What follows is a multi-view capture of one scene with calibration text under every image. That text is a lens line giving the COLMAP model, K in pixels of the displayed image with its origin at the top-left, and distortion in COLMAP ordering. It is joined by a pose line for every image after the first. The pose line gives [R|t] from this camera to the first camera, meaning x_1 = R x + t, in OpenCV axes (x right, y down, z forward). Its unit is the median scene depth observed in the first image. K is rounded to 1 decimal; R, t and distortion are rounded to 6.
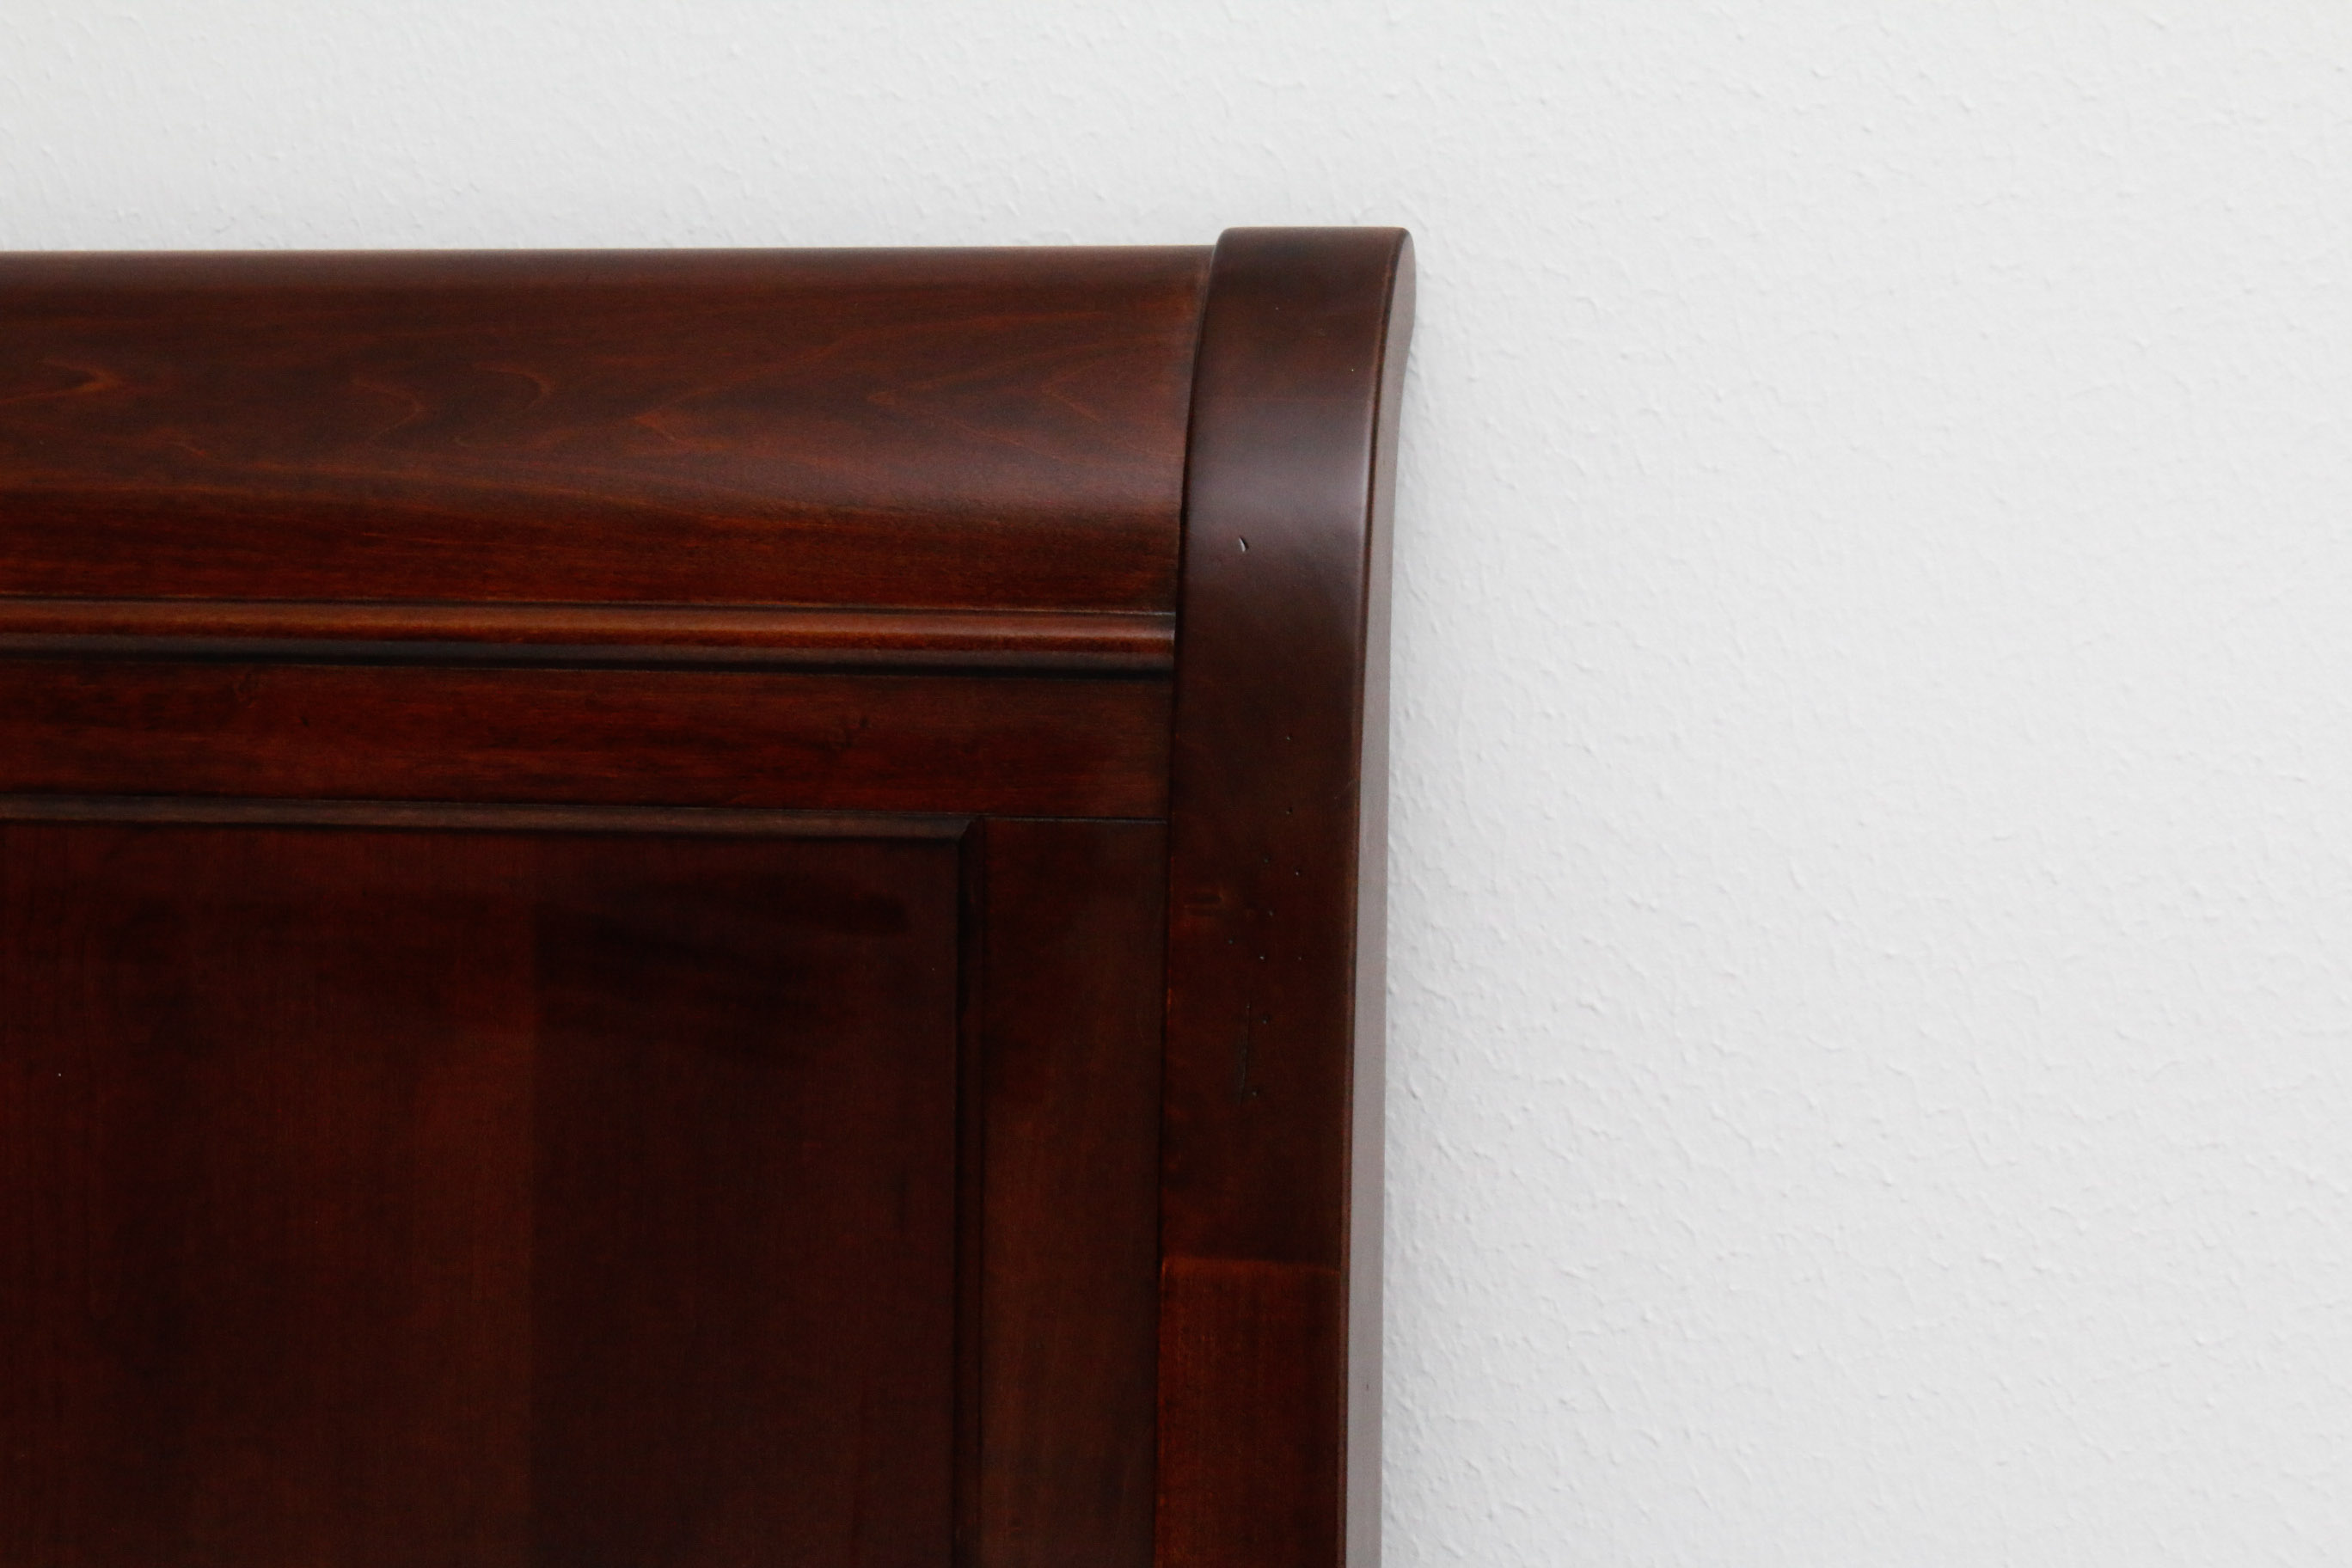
lens RADIAL K [[6172.7, 0, 1173.4], [0, 6172.7, 797.7], [0, 0, 1]] dist [0.191162, 0.000000]
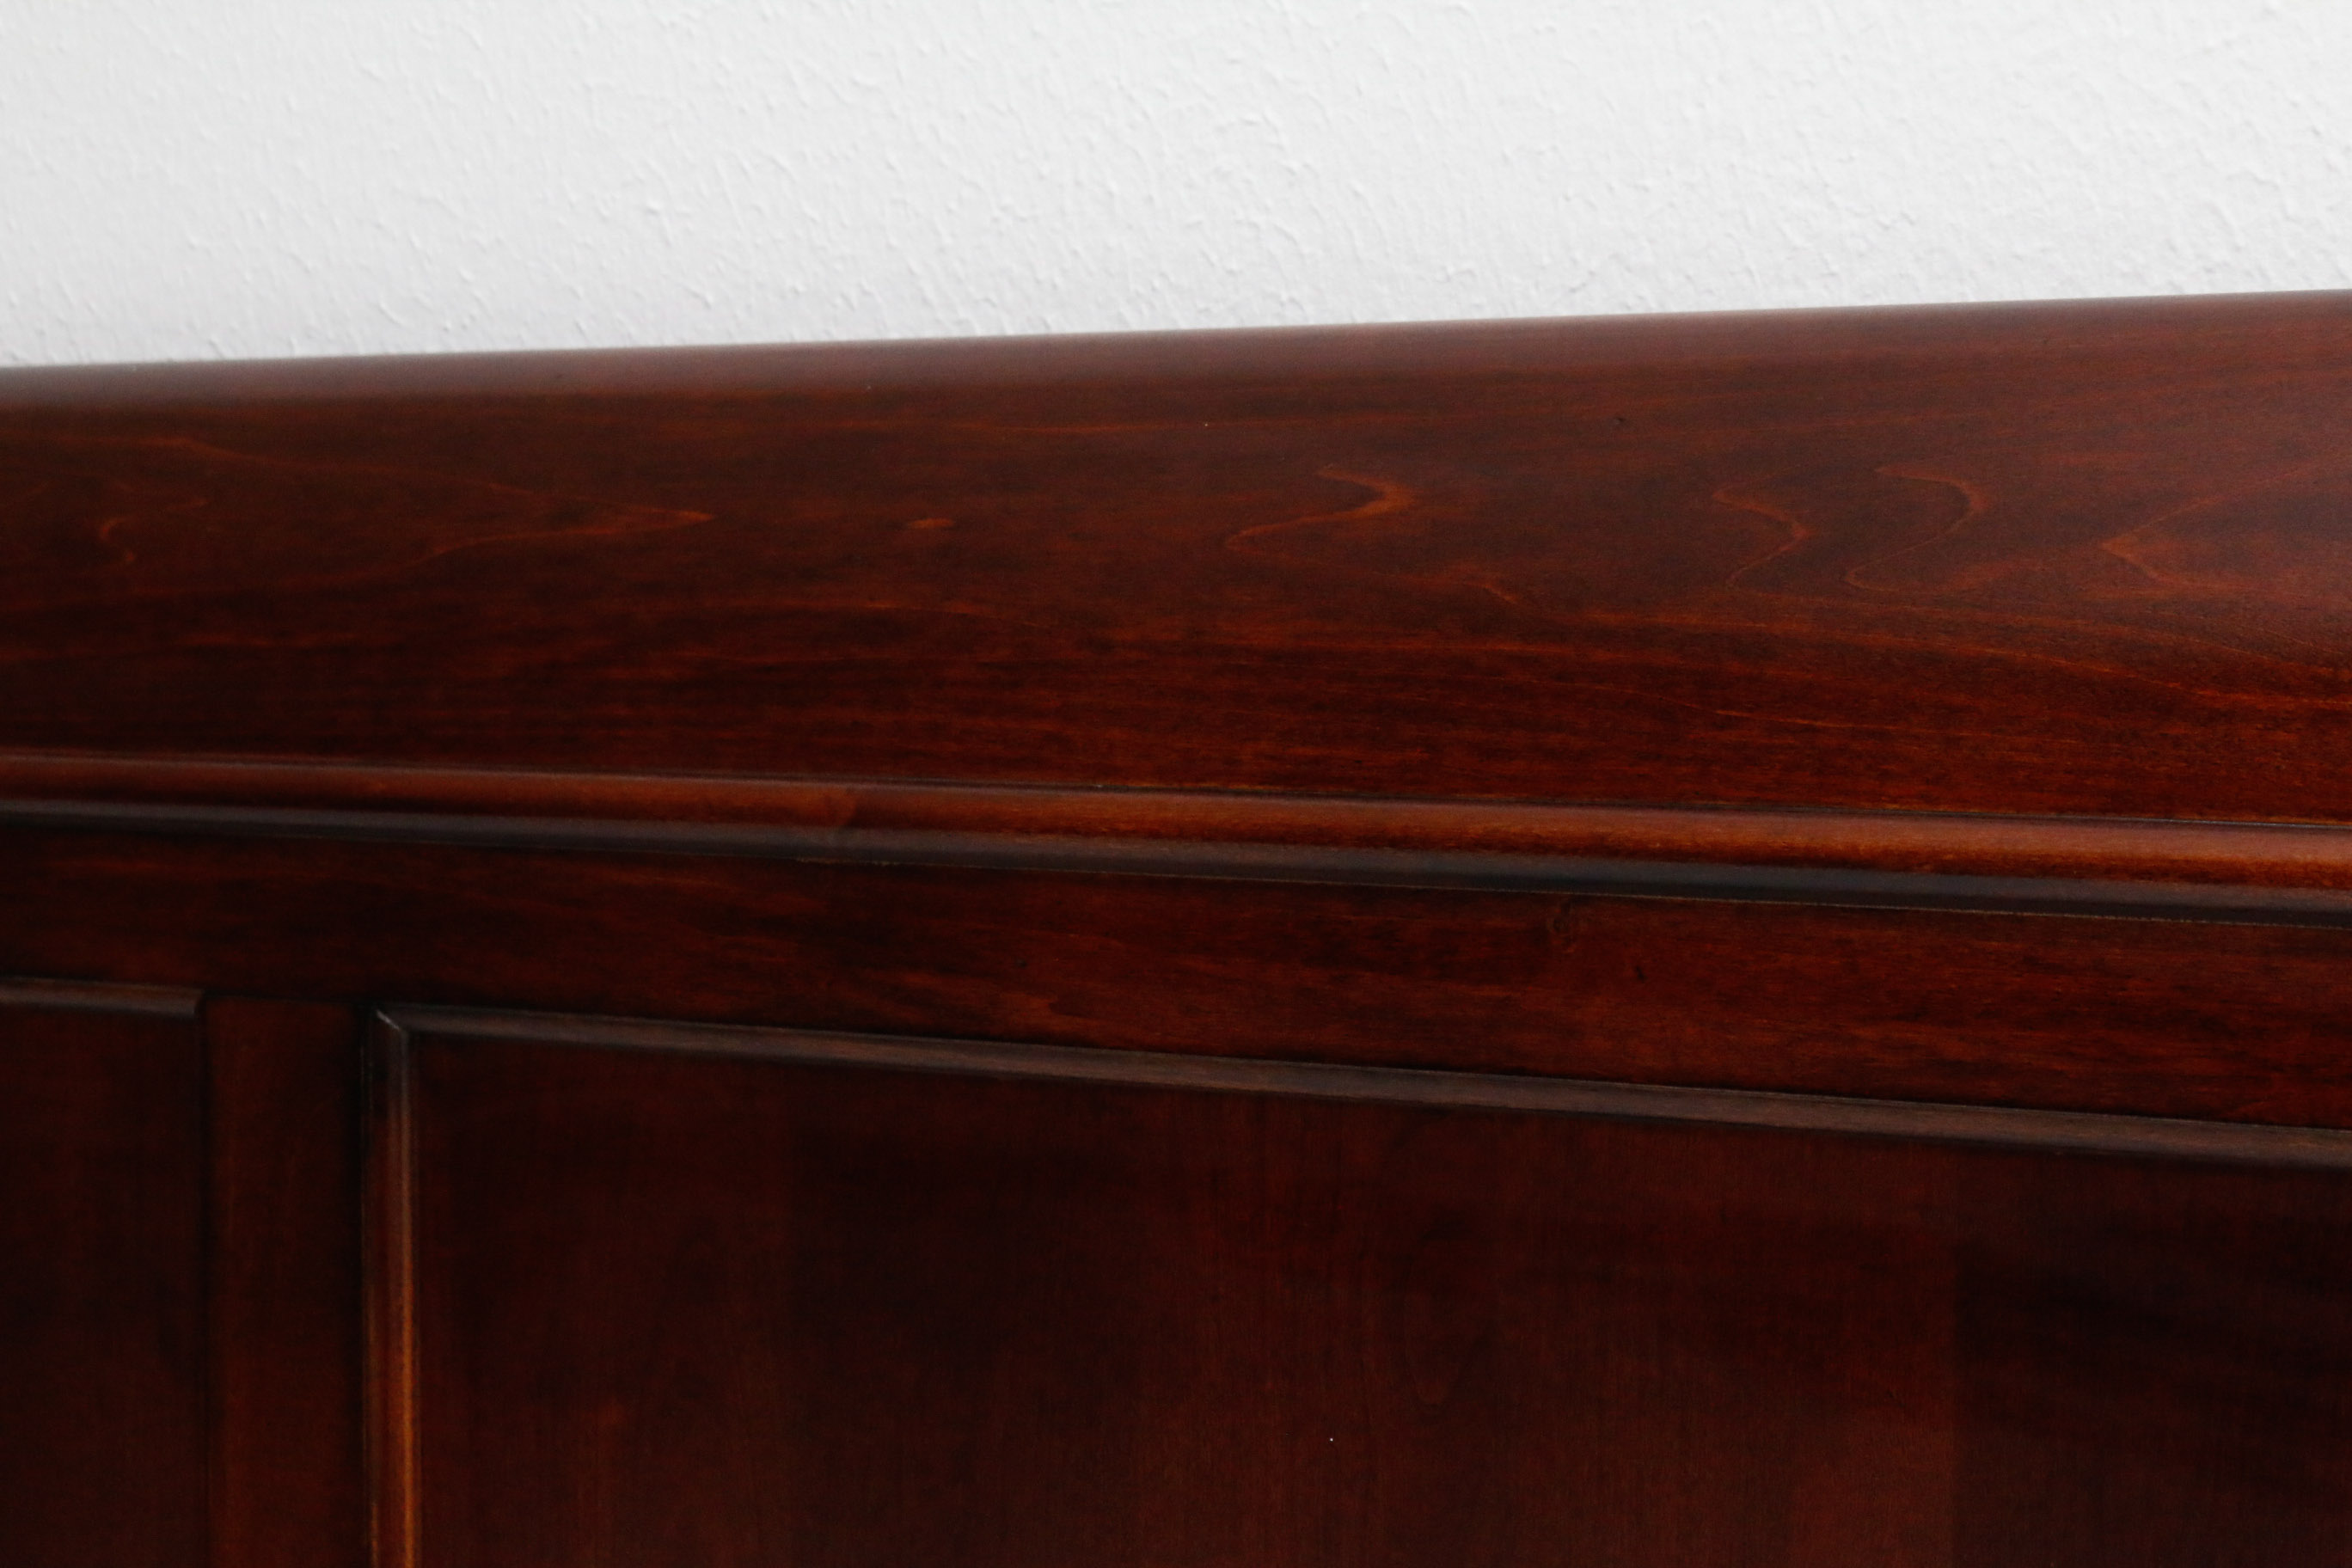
lens RADIAL K [[5214.8, 0, 1095.4], [0, 5214.8, 833.1], [0, 0, 1]] dist [0.017481, 0.000000]
pose [[0.936921, 0.010724, -0.349375, 0.010520], [-0.007137, 0.999908, 0.011552, -0.035235], [0.349467, -0.008330, 0.936912, 0.419705]]
